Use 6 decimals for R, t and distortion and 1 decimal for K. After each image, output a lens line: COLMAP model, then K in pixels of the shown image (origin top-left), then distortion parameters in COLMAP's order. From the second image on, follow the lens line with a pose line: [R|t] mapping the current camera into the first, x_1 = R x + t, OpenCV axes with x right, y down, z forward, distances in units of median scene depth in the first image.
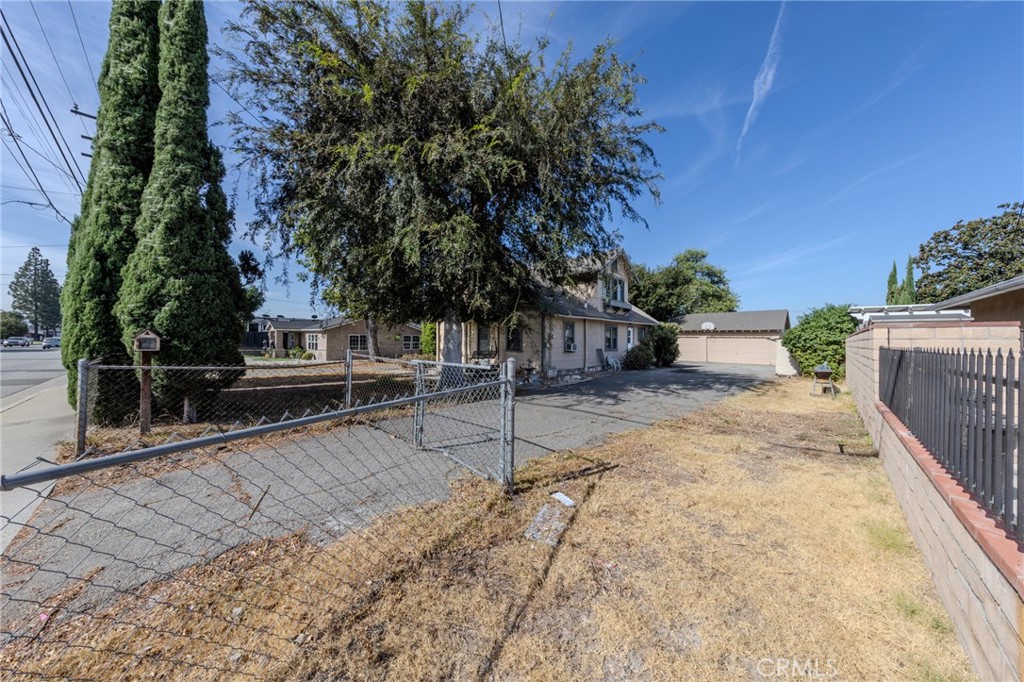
lens RADIAL K [[331.7, 0, 510.0], [0, 331.7, 340.7], [0, 0, 1]] dist [0.004779, -0.000211]
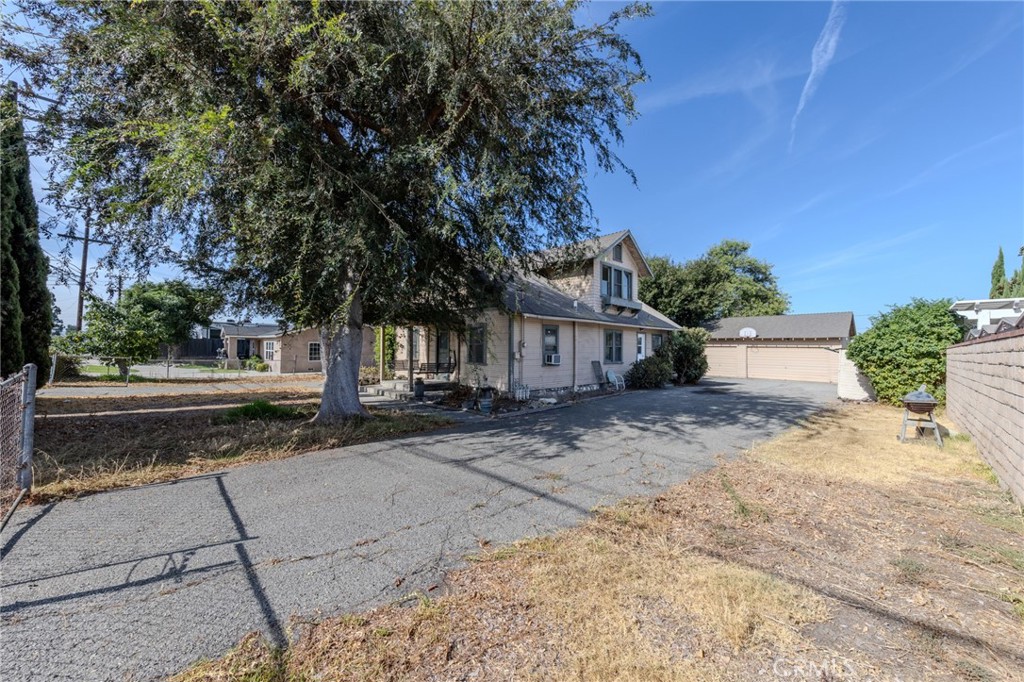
lens RADIAL K [[369.6, 0, 513.1], [0, 369.6, 350.2], [0, 0, 1]] dist [0.014789, -0.000770]
pose [[0.999241, 0.004106, -0.038740, 0.111817], [-0.004122, 0.999991, -0.000348, 0.000370], [0.038738, 0.000507, 0.999249, 0.144320]]
